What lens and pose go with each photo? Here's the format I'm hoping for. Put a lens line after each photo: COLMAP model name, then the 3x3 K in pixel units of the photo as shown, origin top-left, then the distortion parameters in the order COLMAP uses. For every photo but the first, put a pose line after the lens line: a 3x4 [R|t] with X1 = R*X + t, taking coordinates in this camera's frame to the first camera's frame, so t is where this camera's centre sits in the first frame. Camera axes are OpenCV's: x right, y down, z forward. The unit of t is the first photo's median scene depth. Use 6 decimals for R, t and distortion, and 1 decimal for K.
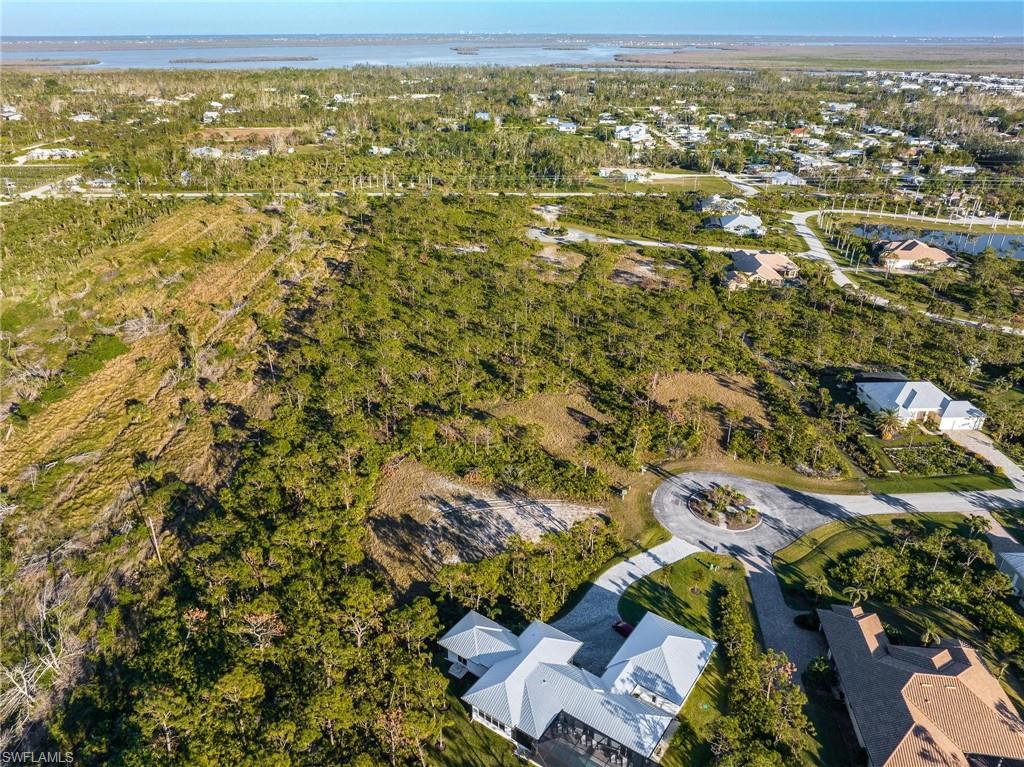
lens RADIAL K [[727.4, 0, 515.3], [0, 727.4, 383.7], [0, 0, 1]] dist [-0.033900, 0.010377]
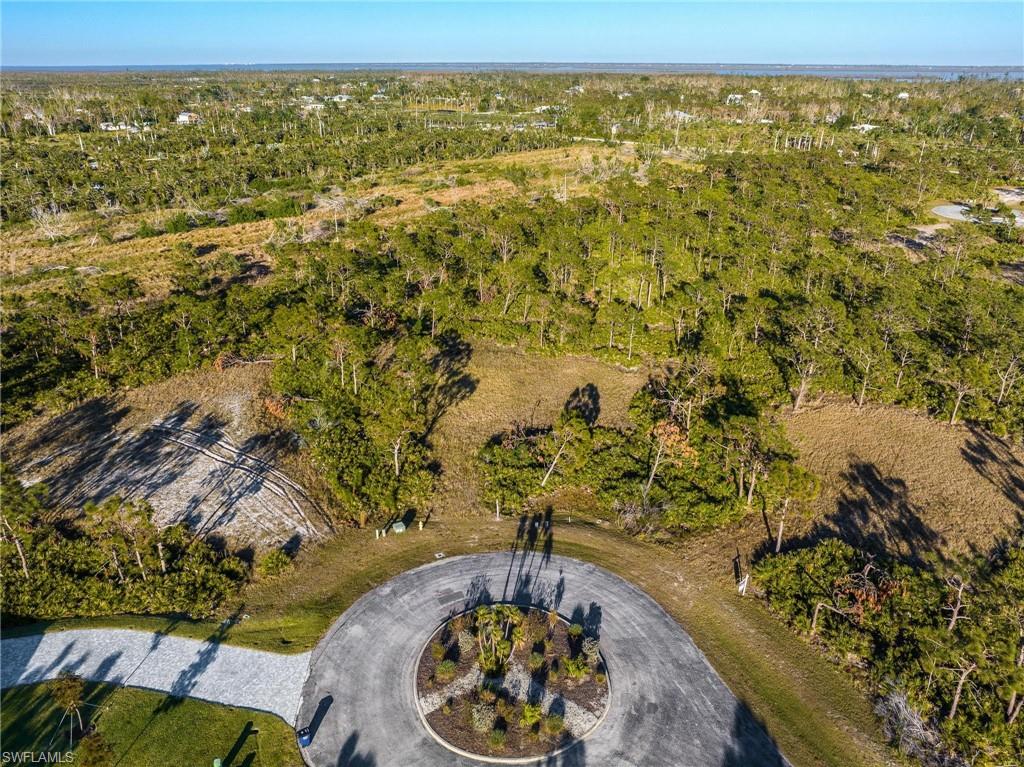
lens RADIAL K [[727.4, 0, 524.3], [0, 727.4, 426.1], [0, 0, 1]] dist [-0.033900, 0.010377]
pose [[0.728436, 0.312765, -0.609557, 0.296895], [-0.297647, 0.945836, 0.129615, 0.006407], [0.617080, 0.087016, 0.782074, 0.448347]]
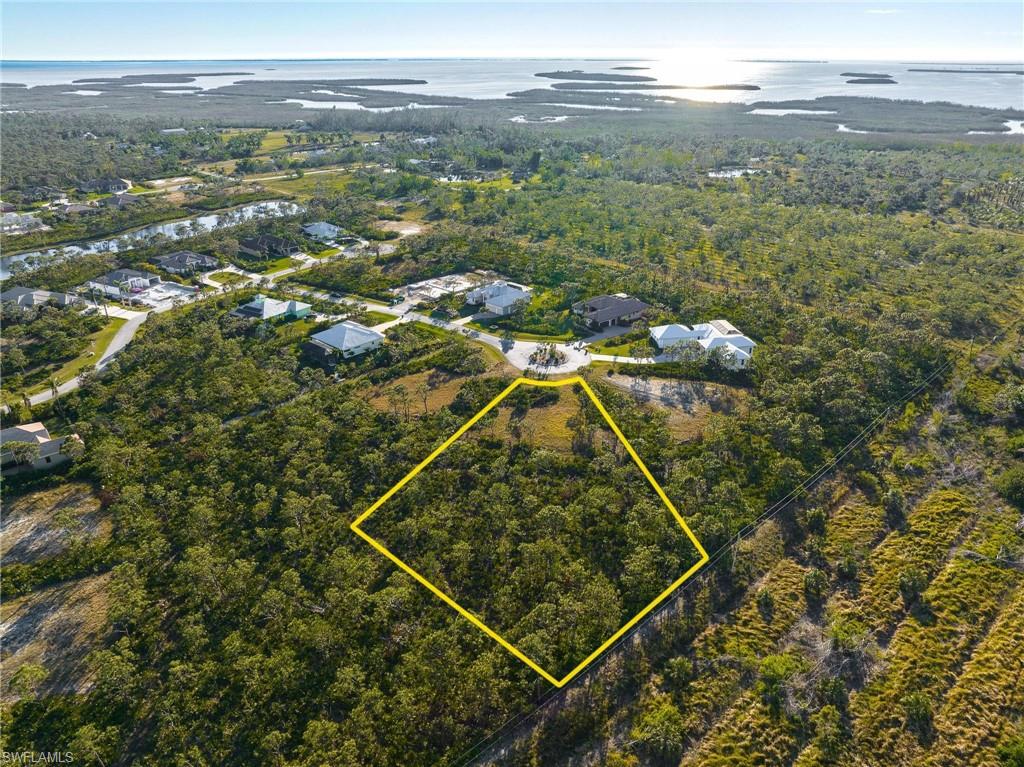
lens RADIAL K [[727.4, 0, 518.5], [0, 727.4, 383.5], [0, 0, 1]] dist [-0.033900, 0.010377]
pose [[-0.675739, -0.302620, 0.672159, -0.521755], [0.326044, 0.695099, 0.640729, -0.566228], [-0.661115, 0.652119, -0.371038, 1.084569]]
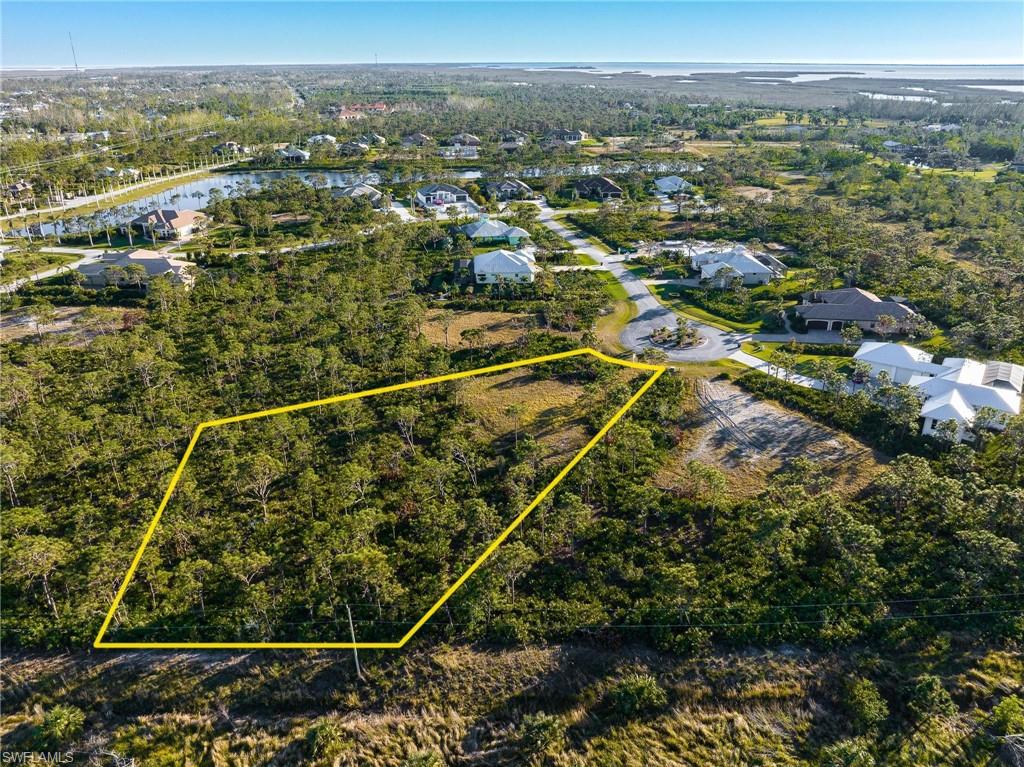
lens RADIAL K [[727.4, 0, 503.0], [0, 727.4, 375.6], [0, 0, 1]] dist [-0.033900, 0.010377]
pose [[0.023372, -0.402881, 0.914954, -0.530343], [0.441835, 0.825134, 0.352045, -0.206196], [-0.896792, 0.396031, 0.197292, 0.660792]]
